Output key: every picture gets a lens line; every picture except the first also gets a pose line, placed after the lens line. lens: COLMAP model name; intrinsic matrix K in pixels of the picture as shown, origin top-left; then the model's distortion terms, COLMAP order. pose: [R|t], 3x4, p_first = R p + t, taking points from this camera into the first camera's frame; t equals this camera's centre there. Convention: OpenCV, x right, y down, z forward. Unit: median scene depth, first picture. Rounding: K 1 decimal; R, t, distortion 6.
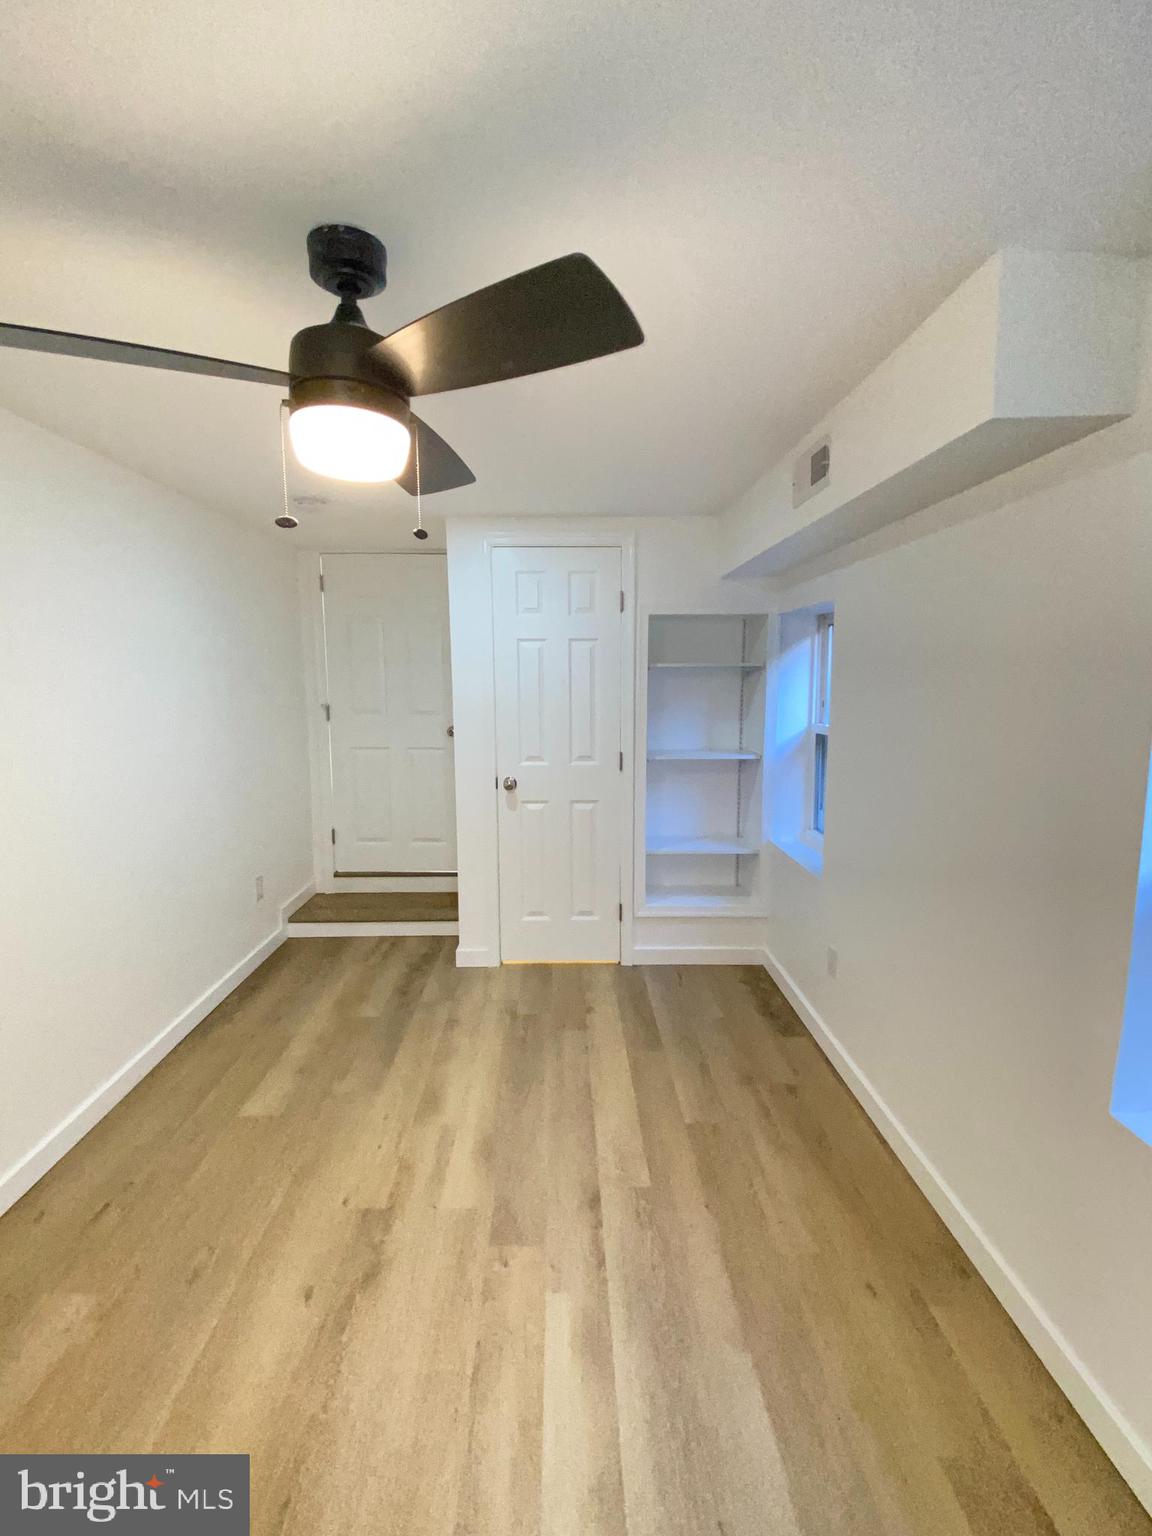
lens RADIAL K [[691.9, 0, 567.6], [0, 691.9, 690.4], [0, 0, 1]] dist [0.031125, -0.017439]
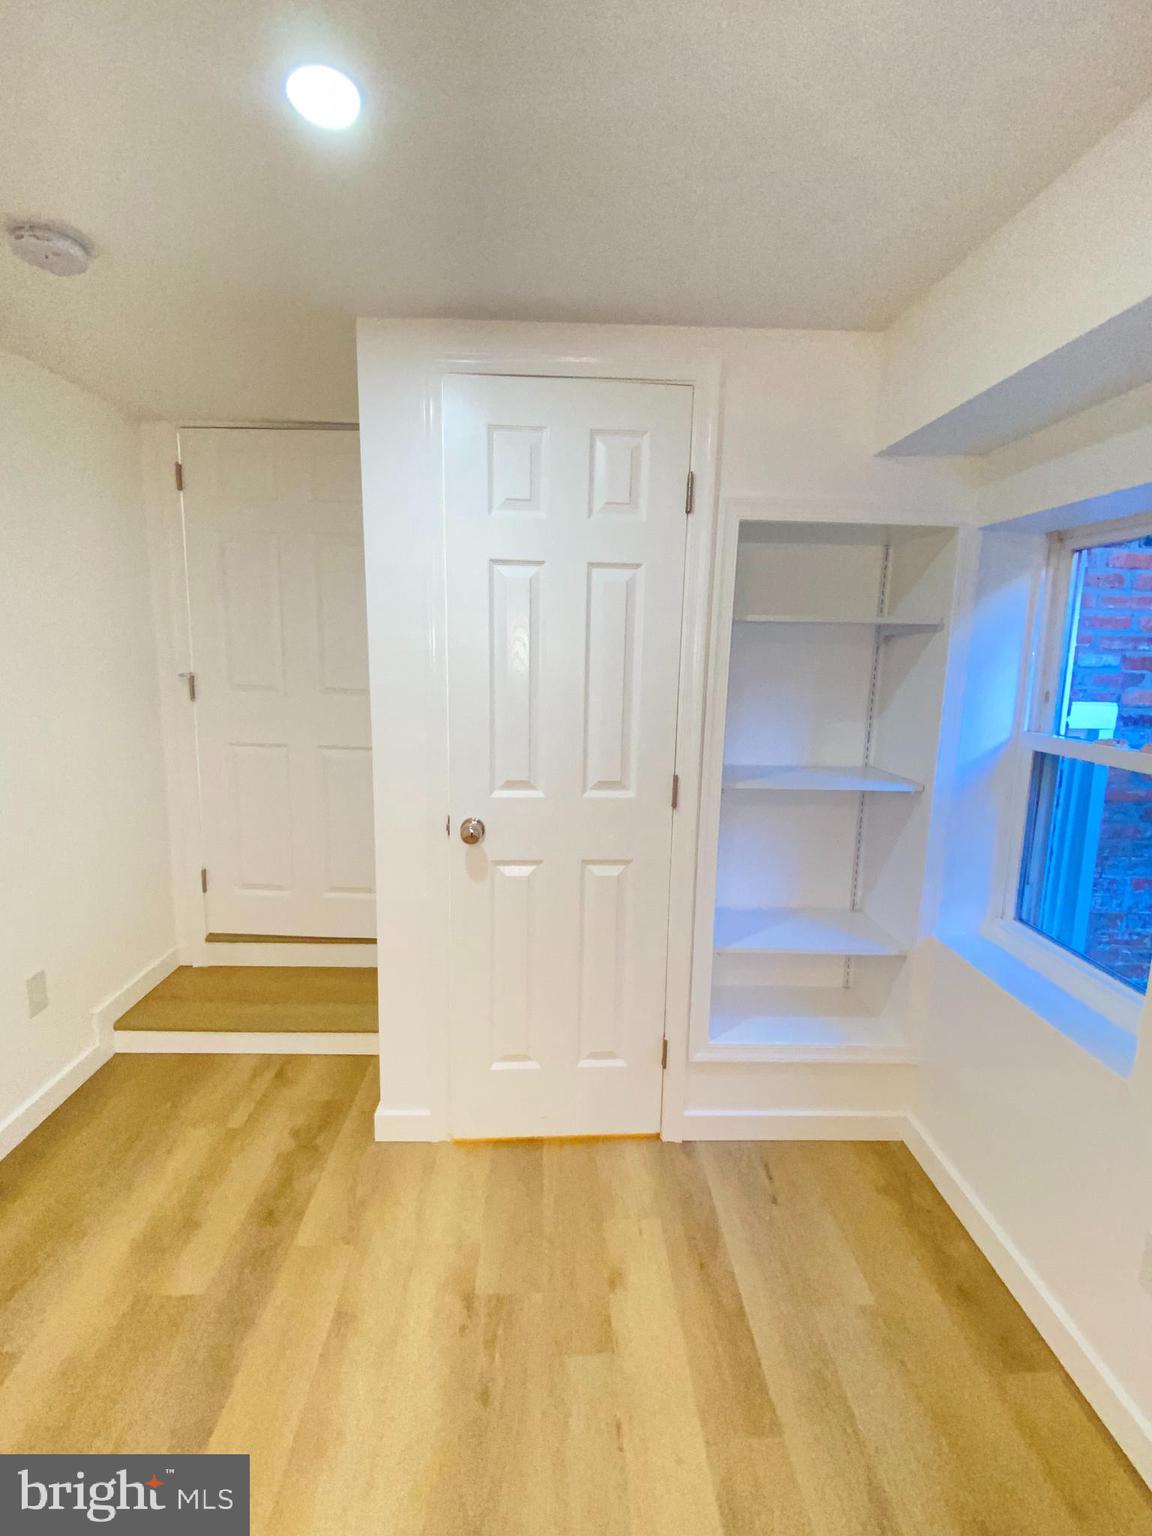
lens RADIAL K [[701.2, 0, 576.0], [0, 701.2, 768.0], [0, 0, 1]] dist [0.029316, -0.022857]
pose [[0.999320, 0.023090, 0.028742, -0.022548], [-0.027012, 0.989128, 0.144555, 0.004976], [-0.025092, -0.145233, 0.989079, 0.542320]]
